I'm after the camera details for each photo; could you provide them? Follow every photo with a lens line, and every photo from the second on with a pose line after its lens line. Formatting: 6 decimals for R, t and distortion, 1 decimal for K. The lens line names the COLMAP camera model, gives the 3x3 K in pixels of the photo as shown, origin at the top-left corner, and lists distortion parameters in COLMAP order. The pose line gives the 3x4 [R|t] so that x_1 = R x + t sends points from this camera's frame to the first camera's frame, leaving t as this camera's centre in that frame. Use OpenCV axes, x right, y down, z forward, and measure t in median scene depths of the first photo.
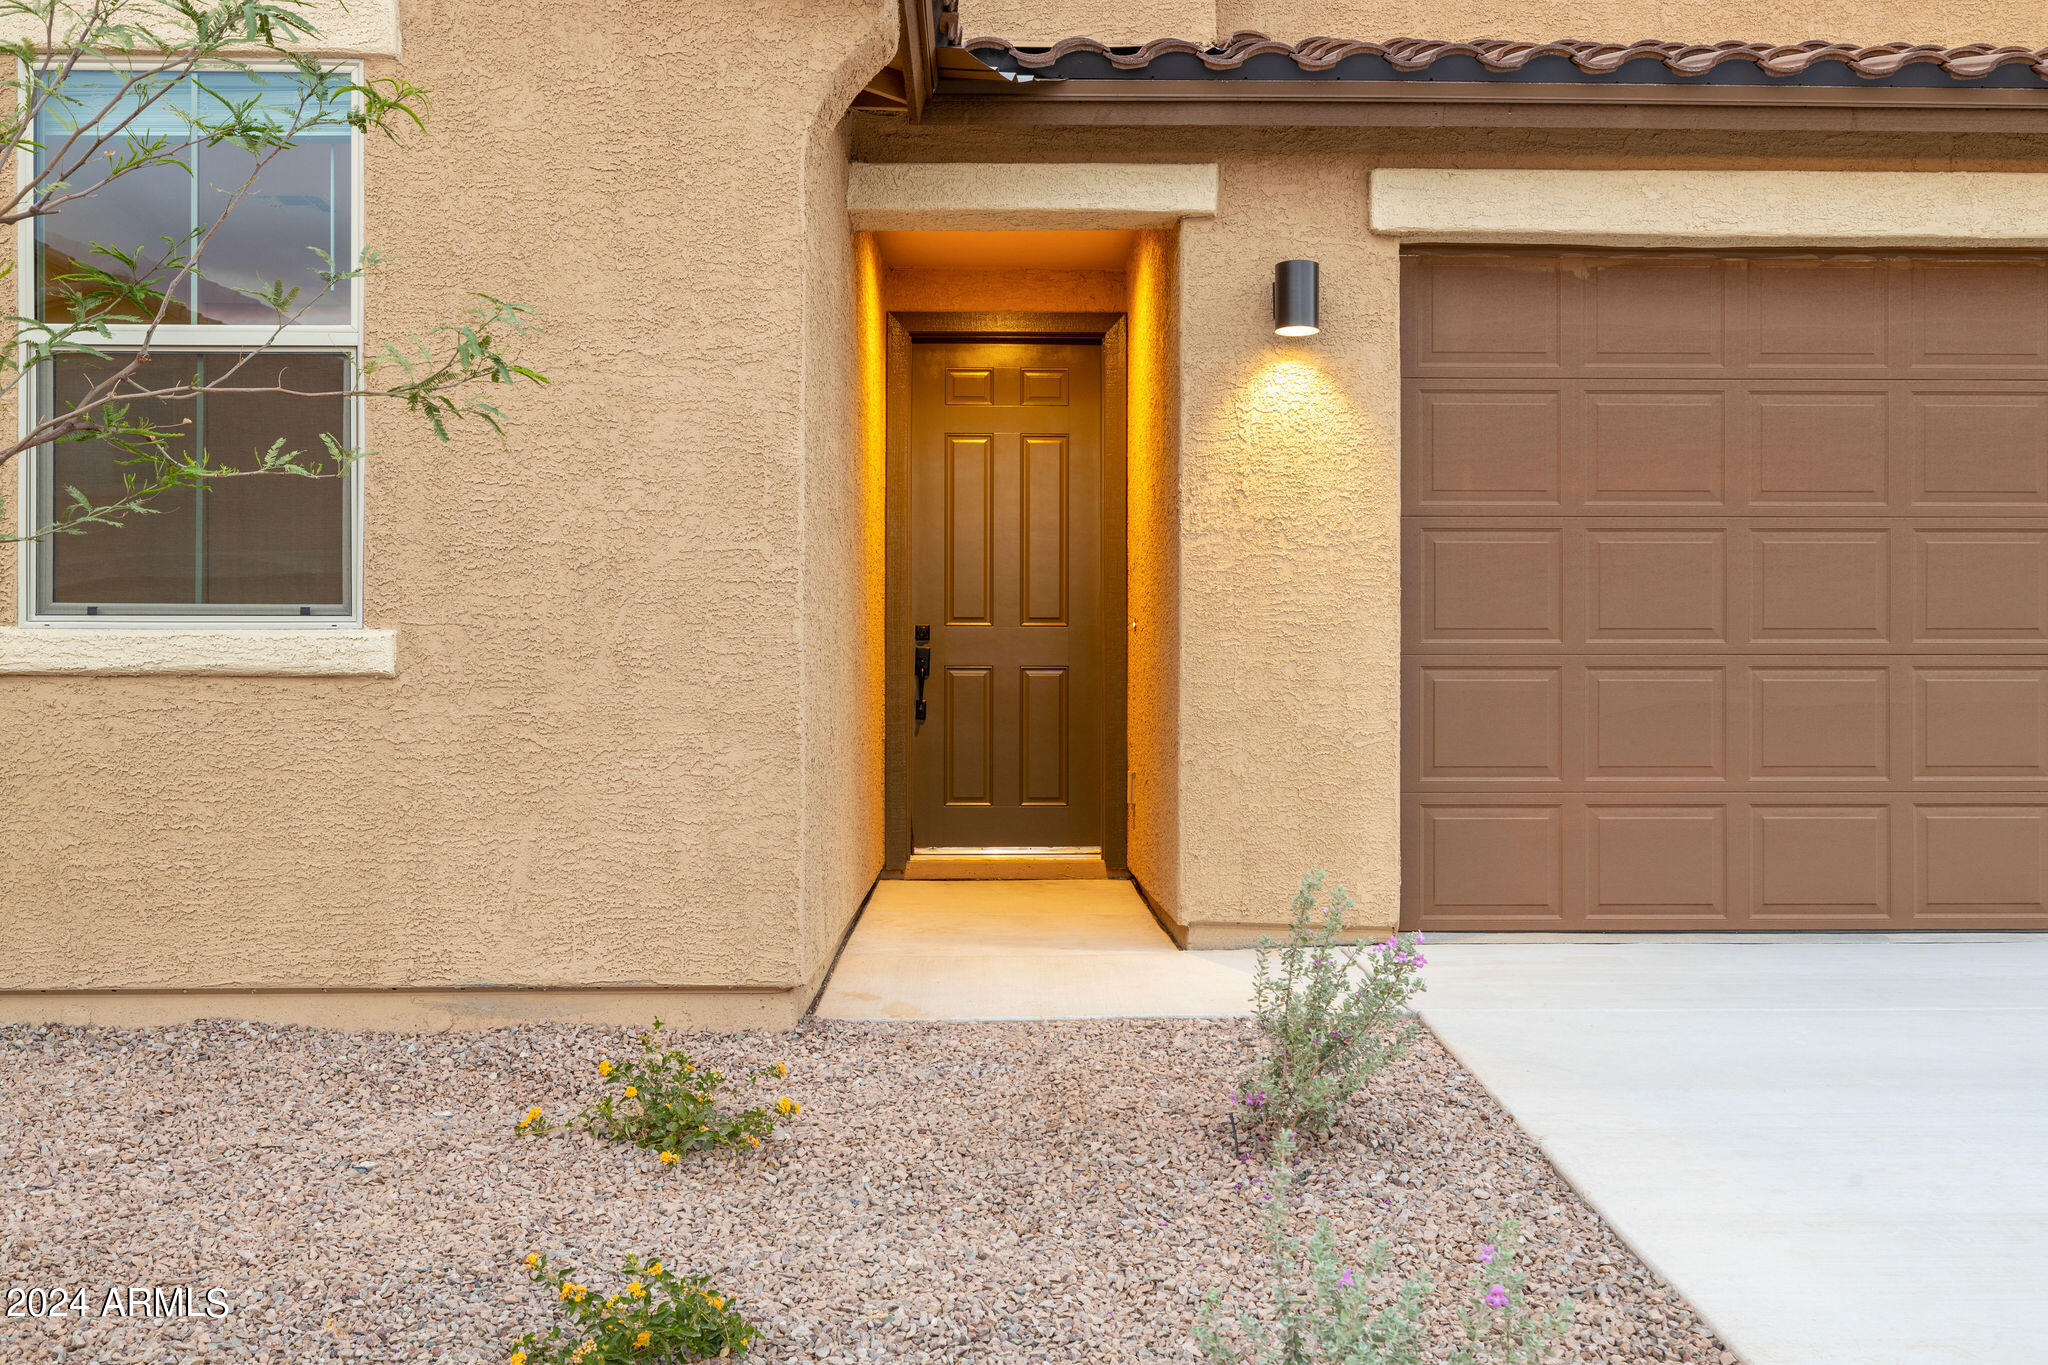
lens RADIAL K [[1969.3, 0, 1024.0], [0, 1969.3, 682.5], [0, 0, 1]] dist [0.004750, 0.001610]
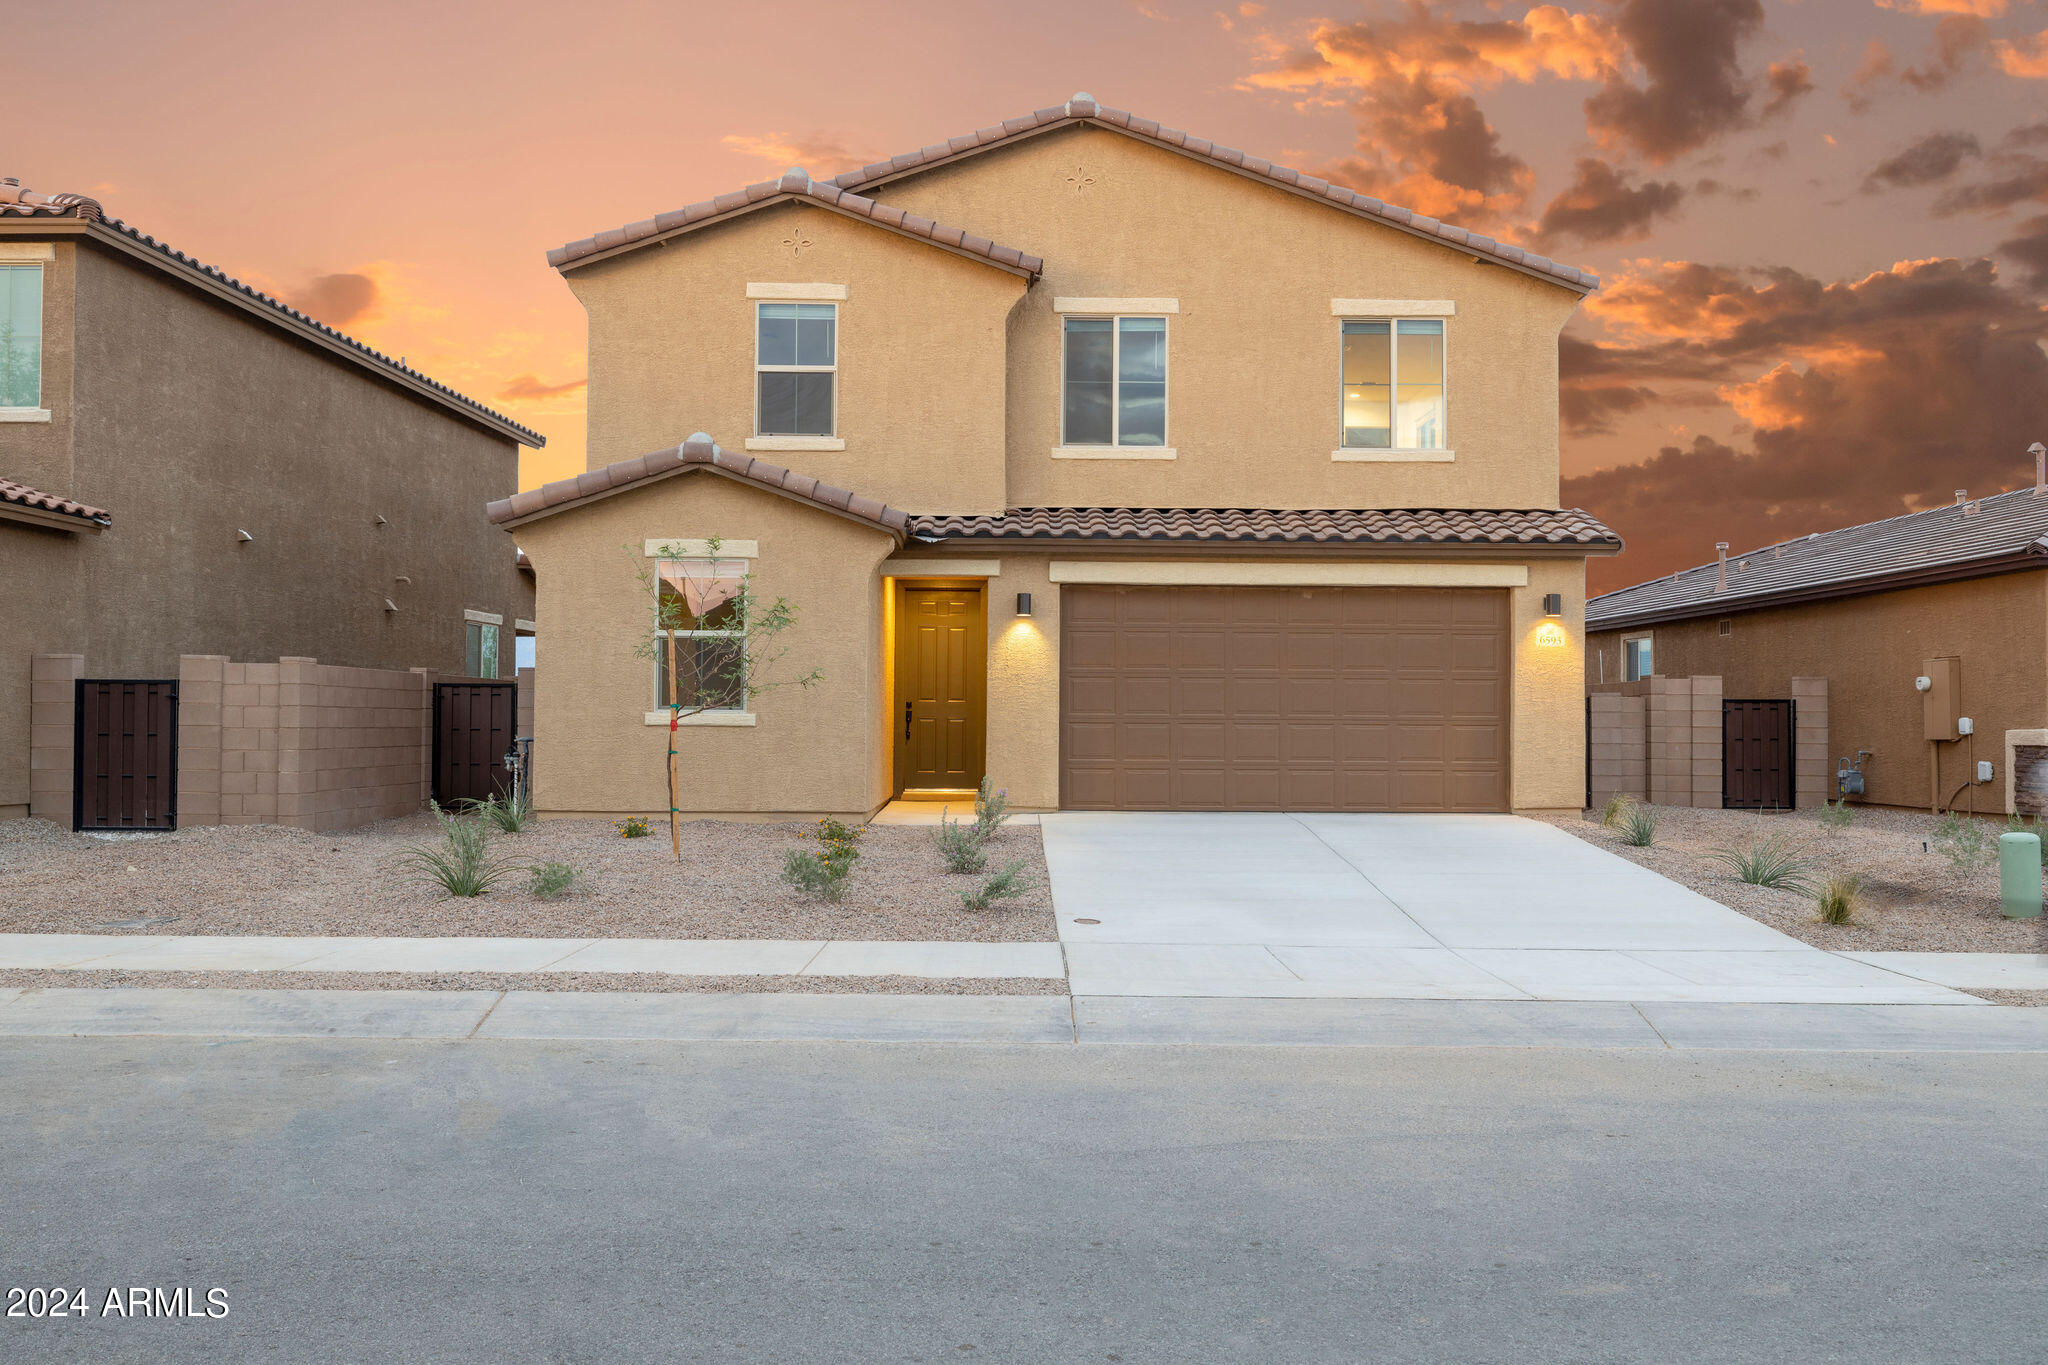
lens RADIAL K [[1802.5, 0, 1024.0], [0, 1802.5, 682.5], [0, 0, 1]] dist [-0.000685, 0.004026]
pose [[0.999915, 0.005738, -0.011739, 0.170686], [-0.005868, 0.999922, -0.011020, -0.039696], [0.011675, 0.011088, 0.999870, -1.825267]]
